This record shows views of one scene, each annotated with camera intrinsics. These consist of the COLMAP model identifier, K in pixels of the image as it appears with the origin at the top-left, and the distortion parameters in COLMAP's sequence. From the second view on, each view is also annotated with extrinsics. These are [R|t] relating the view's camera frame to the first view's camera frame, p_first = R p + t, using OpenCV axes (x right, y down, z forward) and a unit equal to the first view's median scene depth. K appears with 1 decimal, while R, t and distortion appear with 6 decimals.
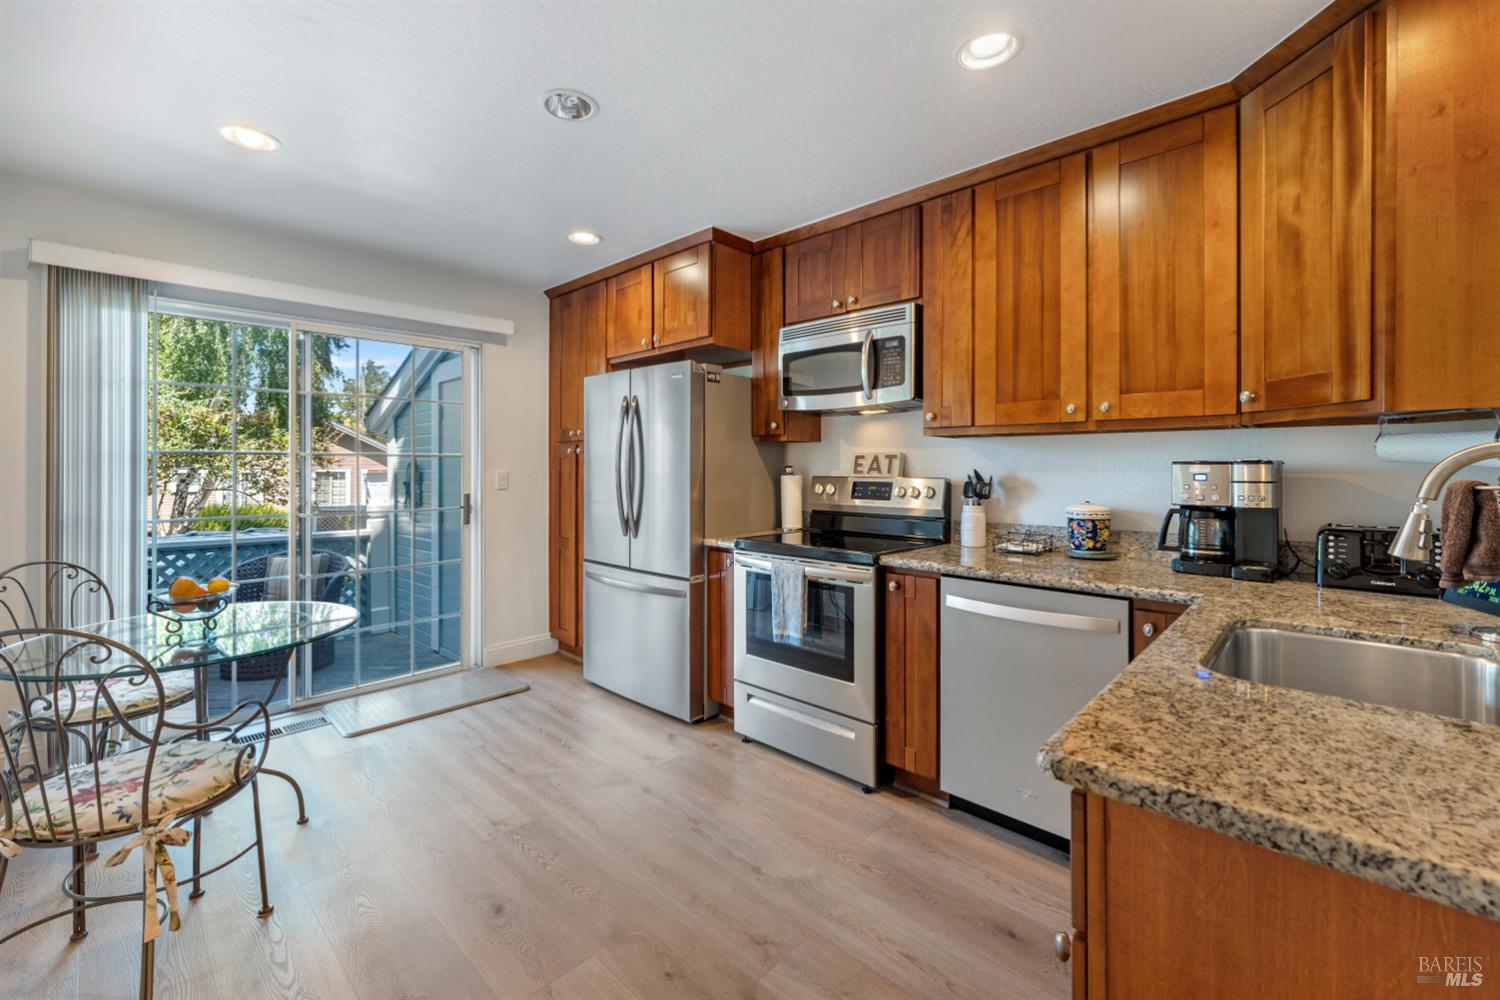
lens RADIAL K [[633.4, 0, 744.1], [0, 633.4, 472.5], [0, 0, 1]] dist [-0.002130, -0.000185]
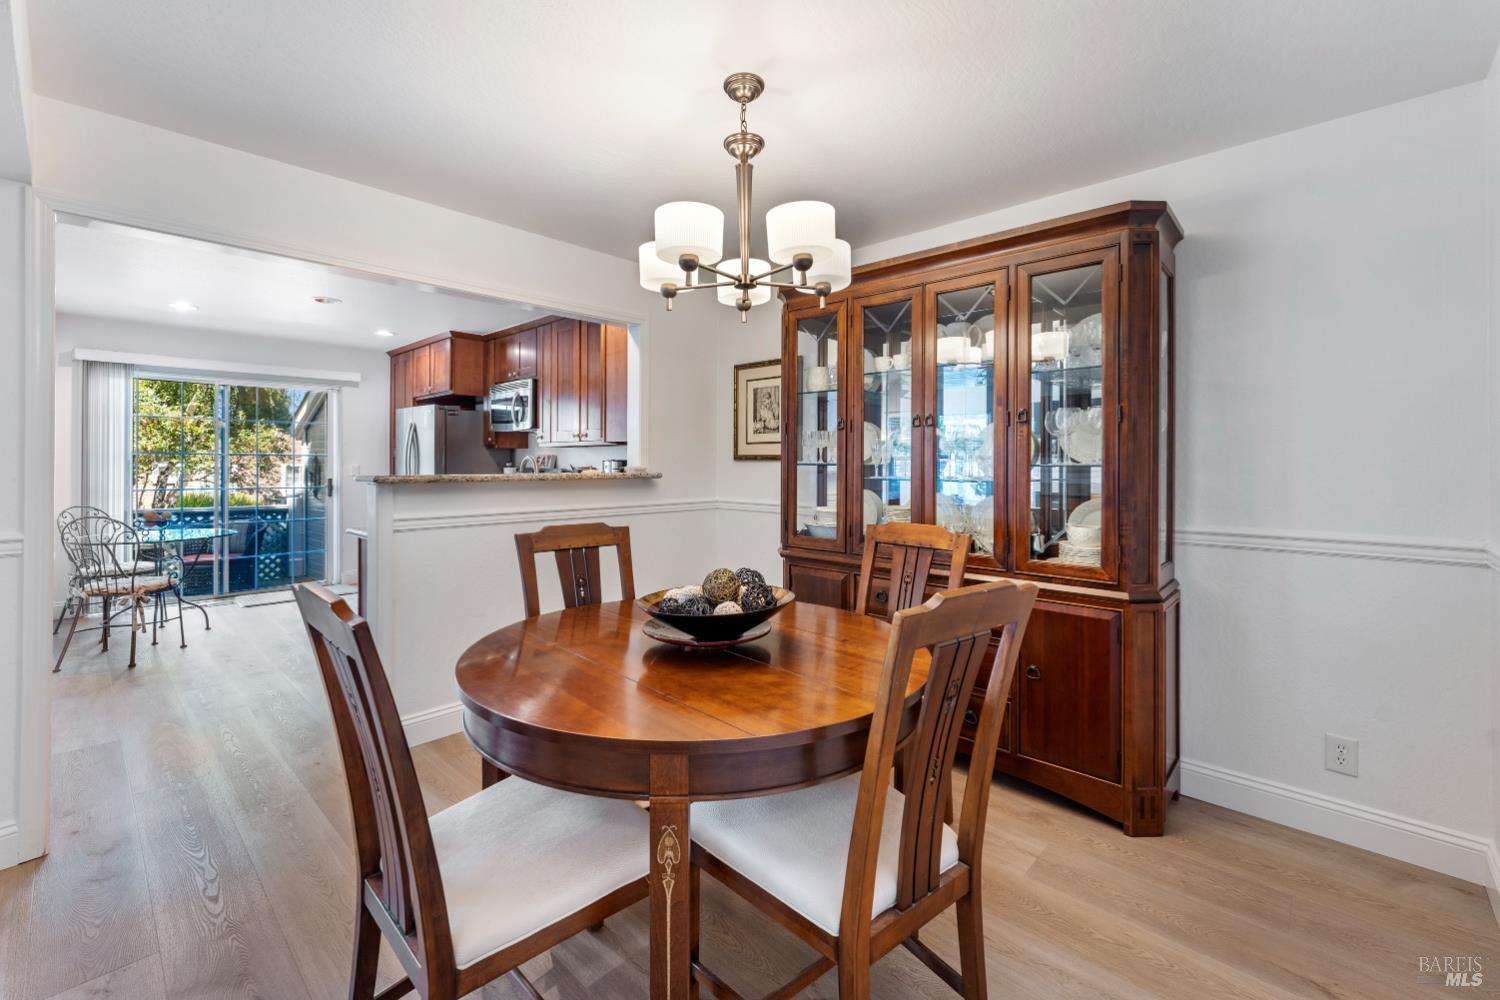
lens RADIAL K [[625.3, 0, 736.6], [0, 625.3, 467.6], [0, 0, 1]] dist [0.001684, 0.000274]
pose [[0.999931, 0.001874, 0.011618, 0.588733], [-0.001868, 0.999998, -0.000455, 0.004405], [-0.011619, 0.000433, 0.999932, -0.629042]]
